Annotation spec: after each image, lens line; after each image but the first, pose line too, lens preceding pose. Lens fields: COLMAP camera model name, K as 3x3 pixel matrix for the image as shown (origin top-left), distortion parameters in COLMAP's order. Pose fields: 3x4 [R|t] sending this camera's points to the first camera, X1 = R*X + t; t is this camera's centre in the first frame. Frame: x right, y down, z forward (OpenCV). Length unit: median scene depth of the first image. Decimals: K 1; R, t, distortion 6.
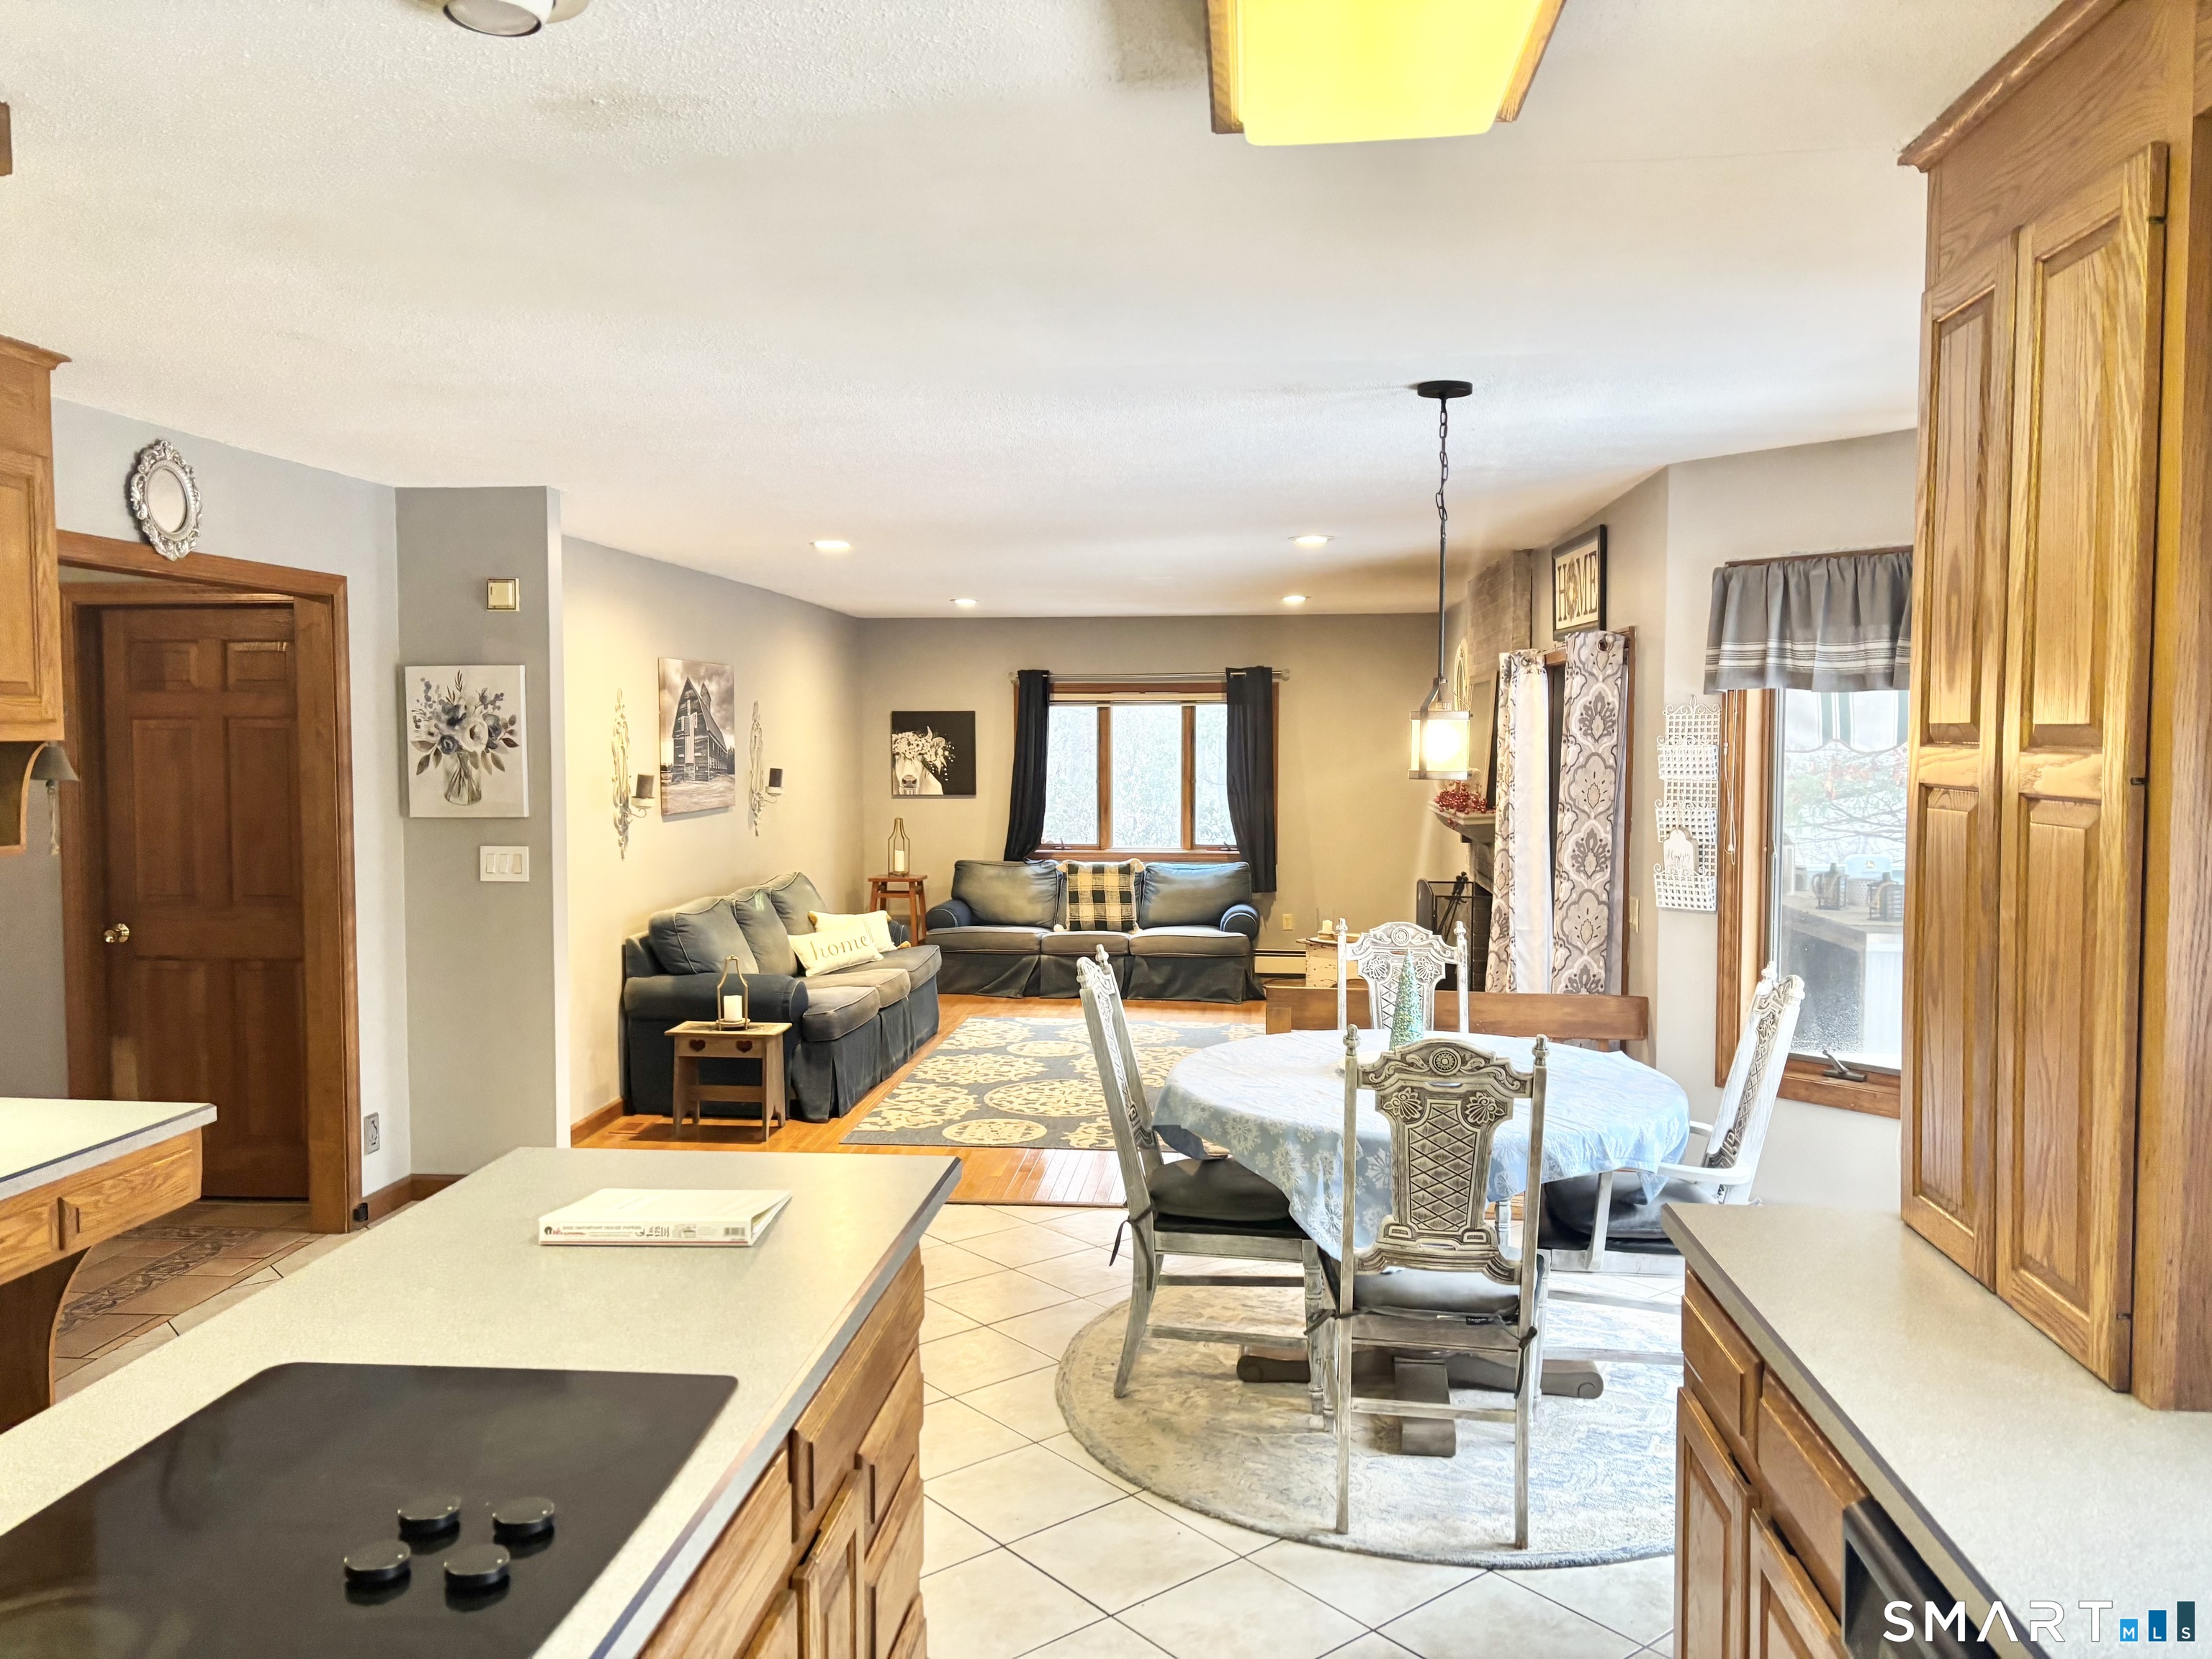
lens RADIAL K [[1614.8, 0, 1107.6], [0, 1614.8, 816.8], [0, 0, 1]] dist [0.002839, -0.000100]
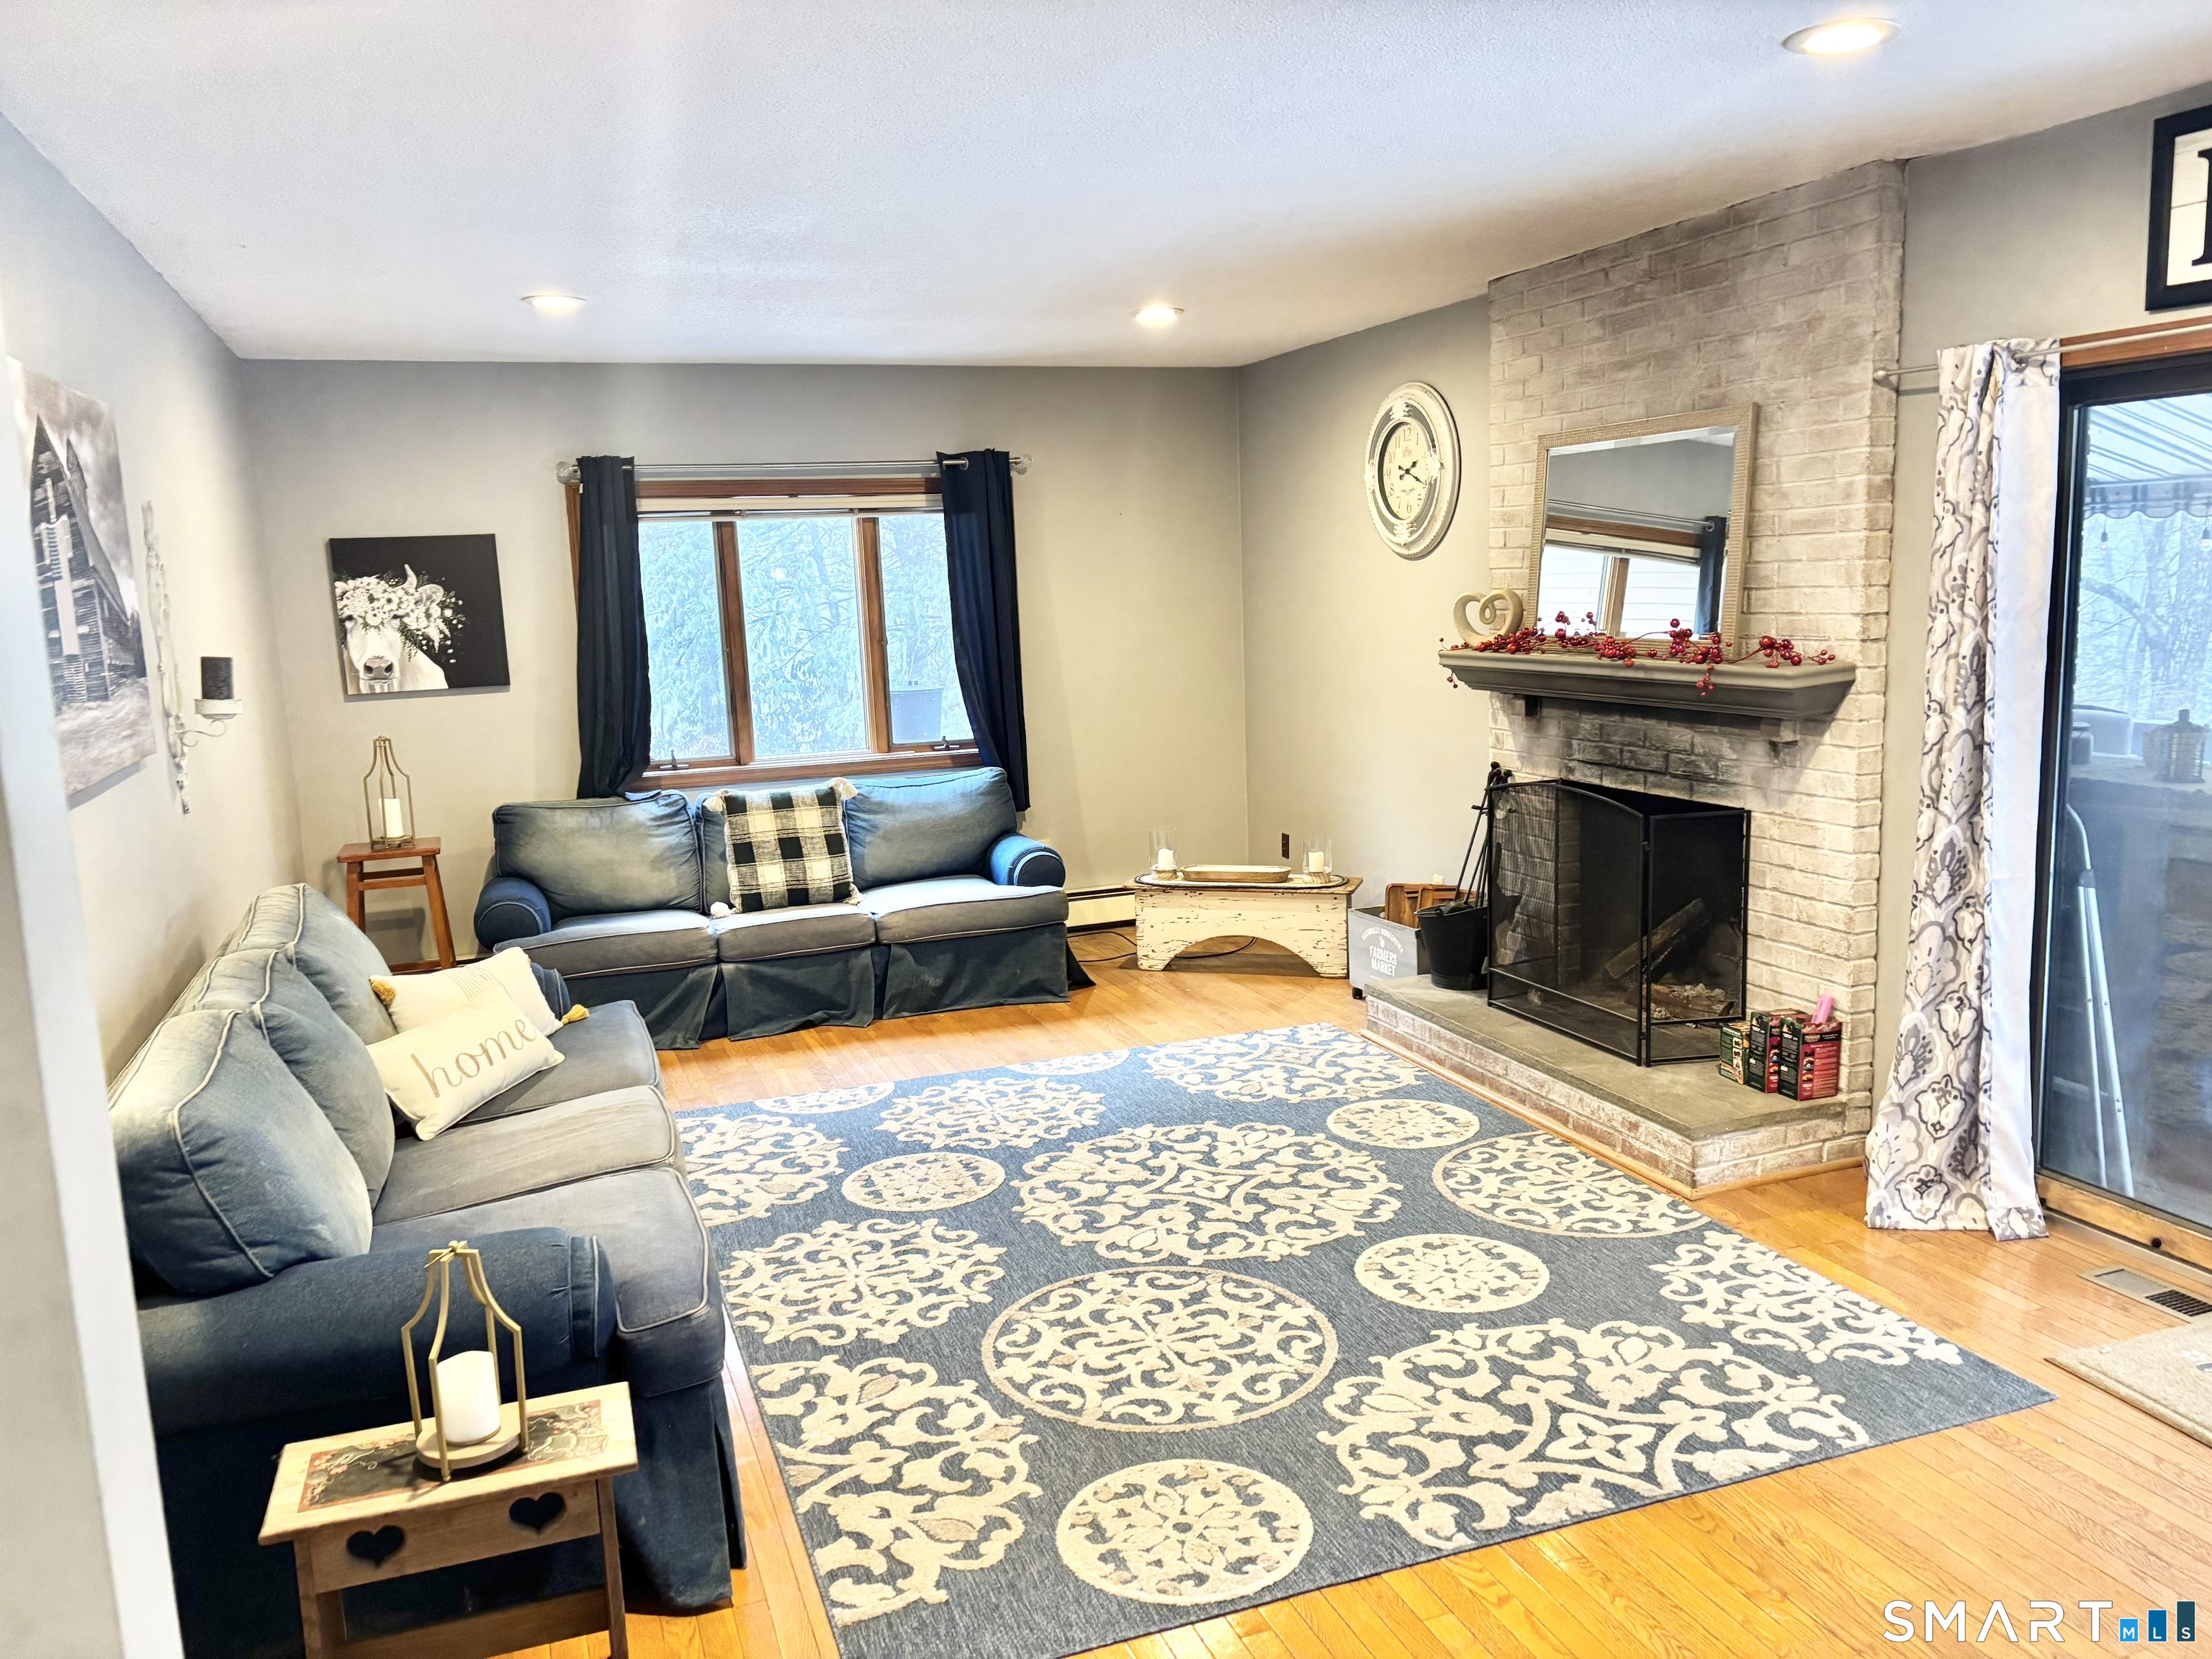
lens RADIAL K [[1667.1, 0, 1108.6], [0, 1667.1, 824.9], [0, 0, 1]] dist [0.063566, -0.080285]
pose [[0.899463, -0.100120, 0.425374, -0.152912], [0.060369, 0.992536, 0.105961, -0.015339], [-0.432808, -0.069629, 0.898793, 0.395048]]
